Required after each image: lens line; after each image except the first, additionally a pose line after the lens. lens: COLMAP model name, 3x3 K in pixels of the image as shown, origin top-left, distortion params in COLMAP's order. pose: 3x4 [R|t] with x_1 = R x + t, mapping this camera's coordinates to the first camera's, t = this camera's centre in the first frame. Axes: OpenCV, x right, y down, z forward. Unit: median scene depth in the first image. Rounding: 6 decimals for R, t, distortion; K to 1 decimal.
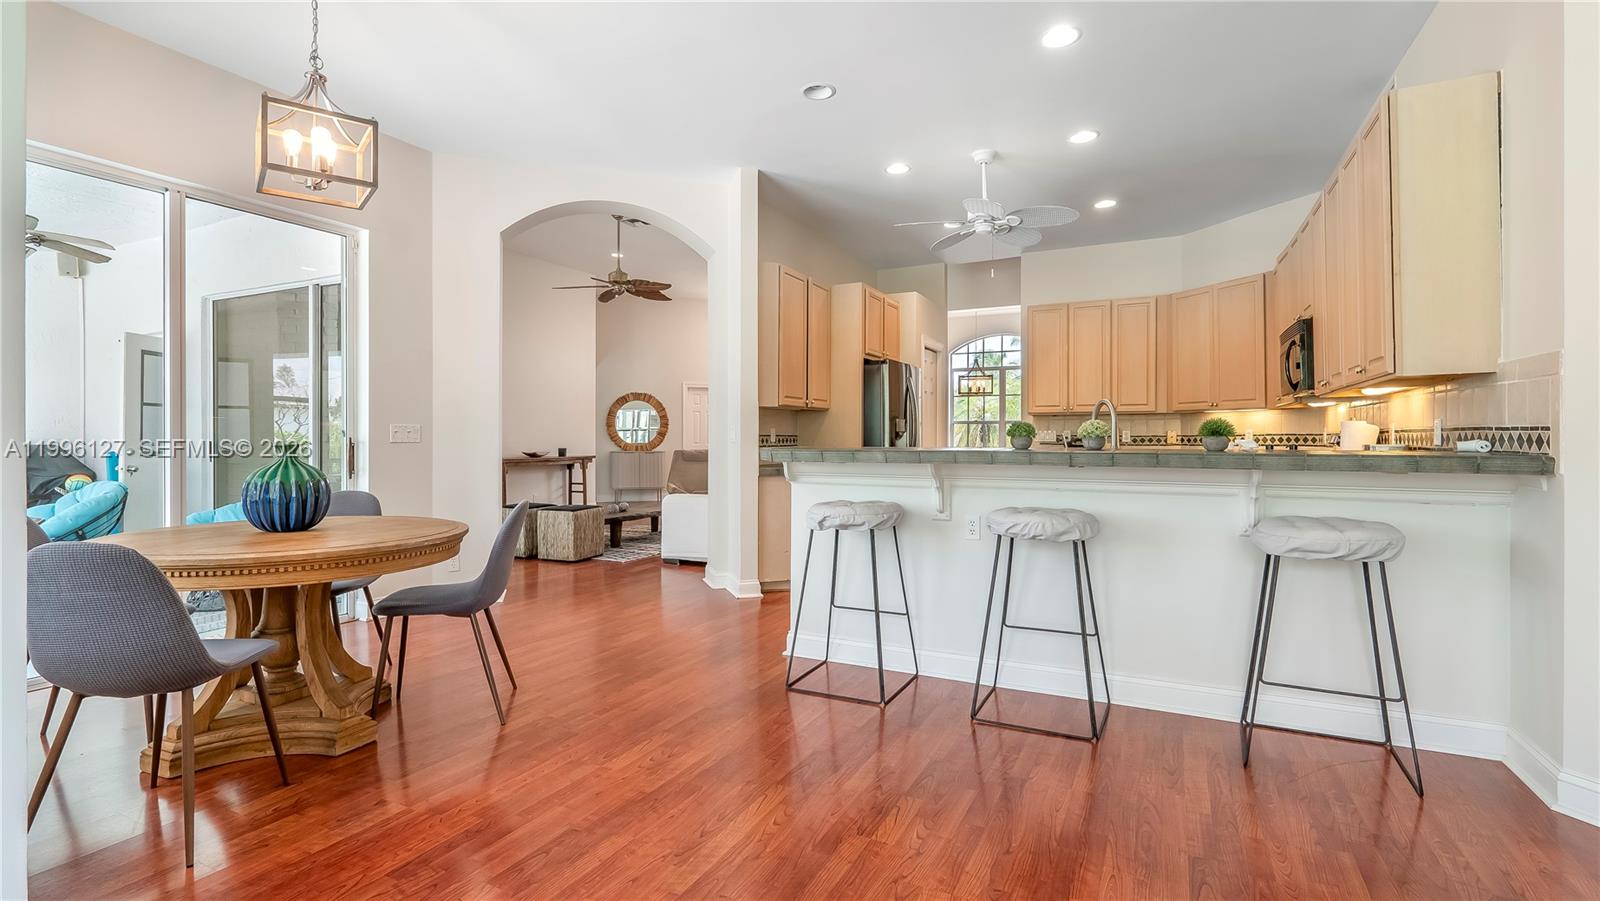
lens RADIAL K [[746.6, 0, 795.9], [0, 746.6, 450.3], [0, 0, 1]] dist [-0.000998, 0.000332]
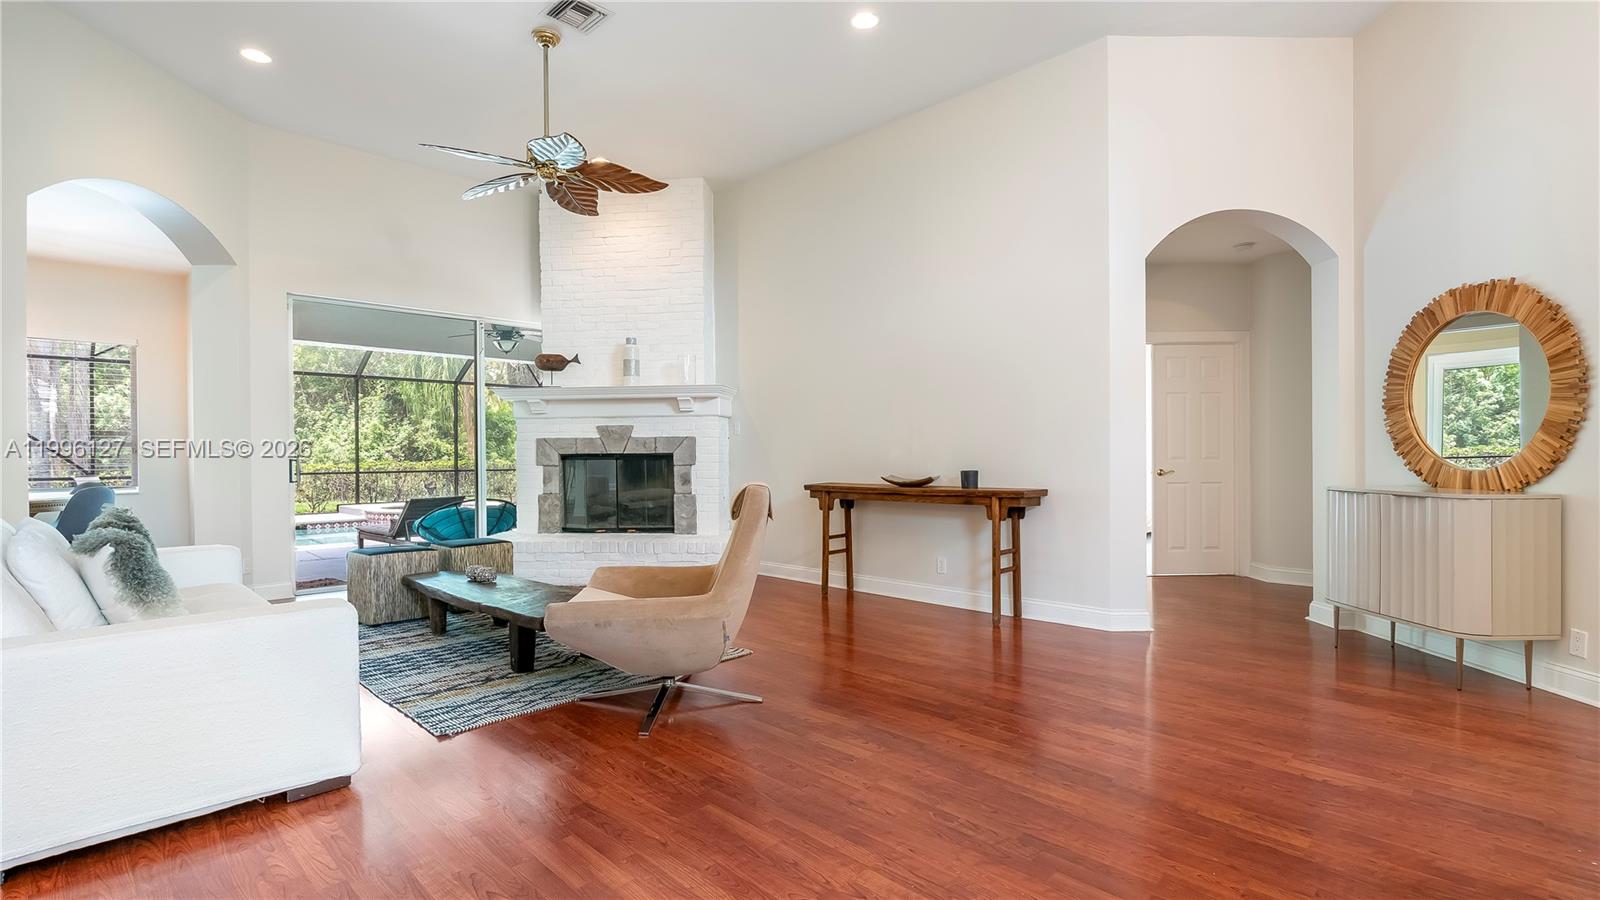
lens RADIAL K [[746.6, 0, 795.9], [0, 746.6, 449.8], [0, 0, 1]] dist [-0.000998, 0.000332]
pose [[-0.301823, 0.002938, -0.953359, 0.276096], [-0.010966, 0.999918, 0.006553, -0.026995], [0.953301, 0.012433, -0.301766, 1.697384]]
